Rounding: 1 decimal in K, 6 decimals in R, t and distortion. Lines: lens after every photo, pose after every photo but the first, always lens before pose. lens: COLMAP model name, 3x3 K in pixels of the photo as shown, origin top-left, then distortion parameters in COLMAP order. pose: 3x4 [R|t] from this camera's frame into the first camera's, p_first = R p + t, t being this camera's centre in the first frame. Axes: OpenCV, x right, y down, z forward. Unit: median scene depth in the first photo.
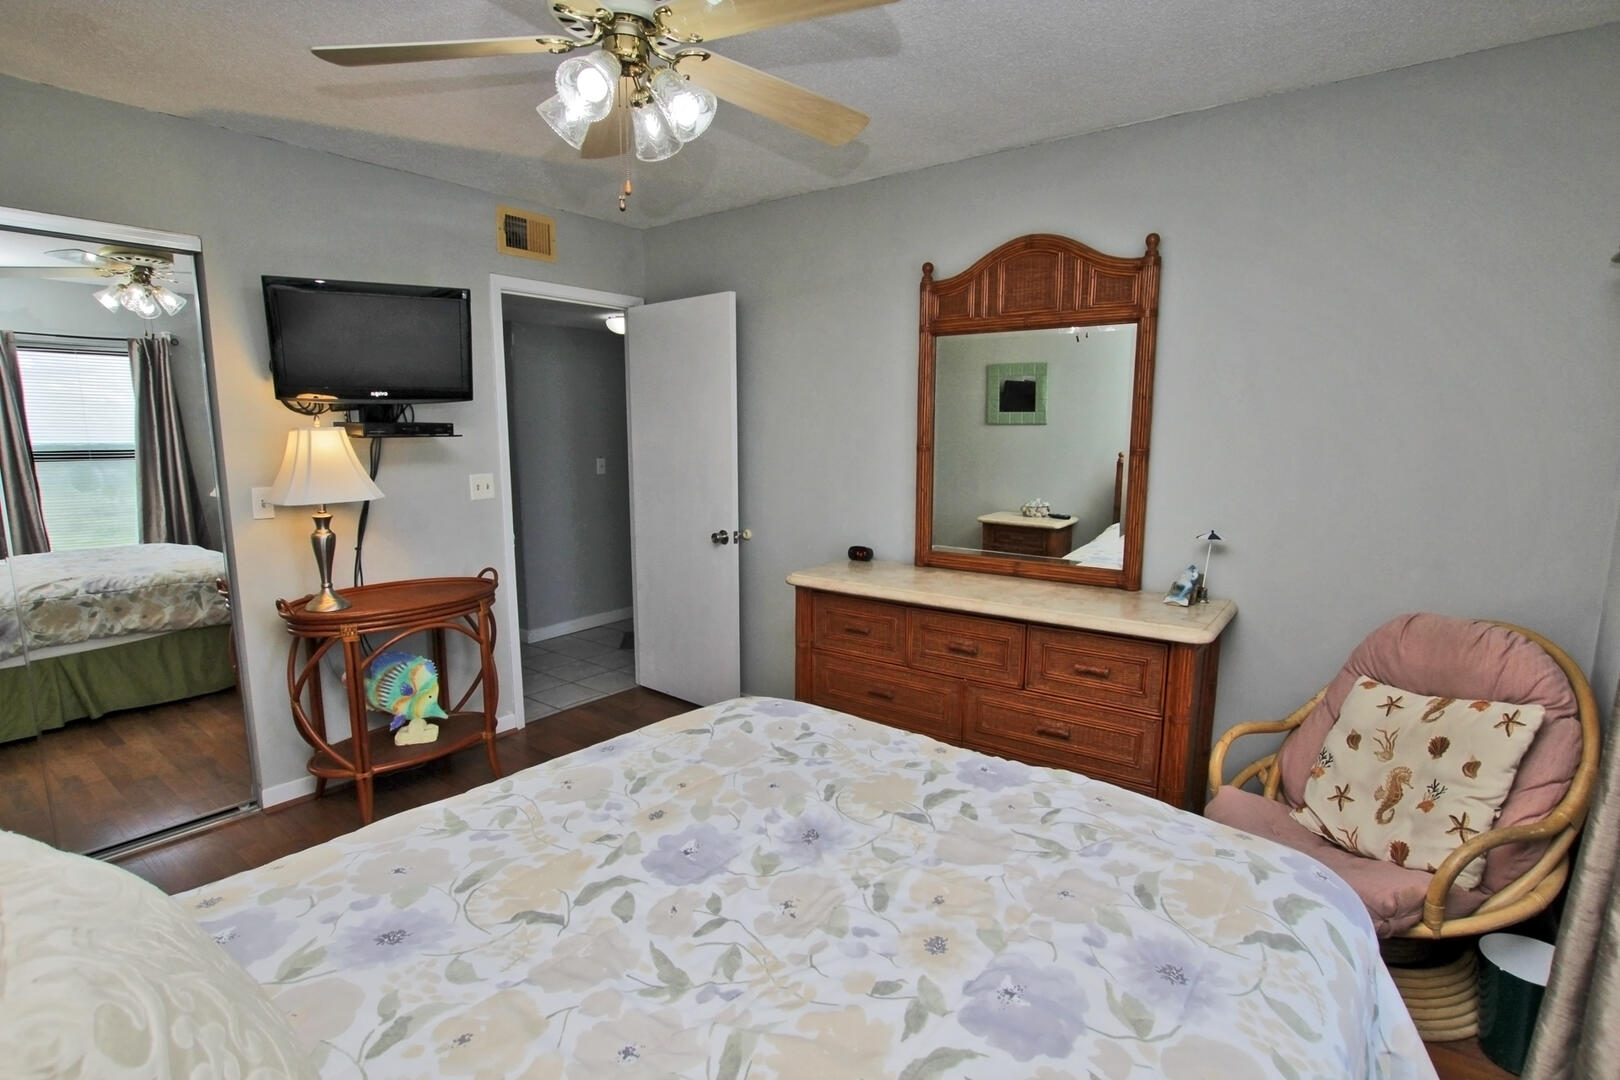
lens RADIAL K [[753.8, 0, 809.4], [0, 753.8, 547.9], [0, 0, 1]] dist [-0.027114, 0.001500]
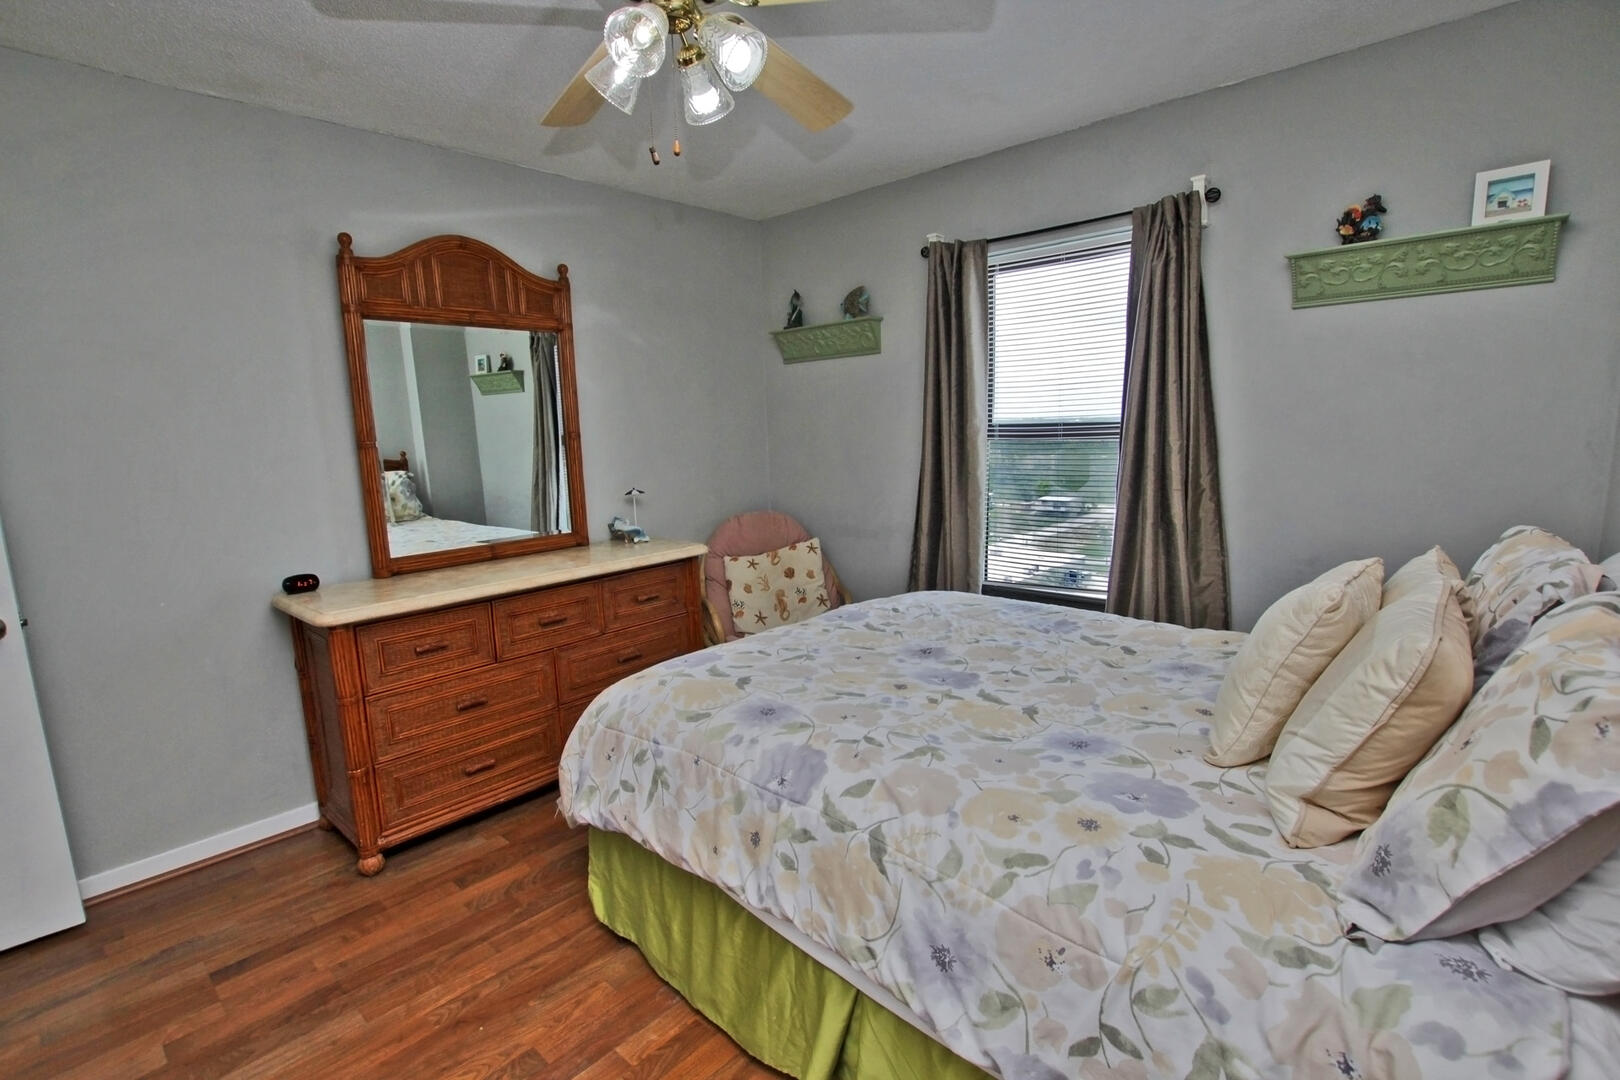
lens RADIAL K [[706.3, 0, 804.6], [0, 706.3, 535.8], [0, 0, 1]] dist [-0.045128, 0.000220]
pose [[0.137848, -0.157573, 0.977839, -0.819972], [0.184339, 0.974096, 0.130983, -0.055501], [-0.973148, 0.162198, 0.163324, 0.541241]]
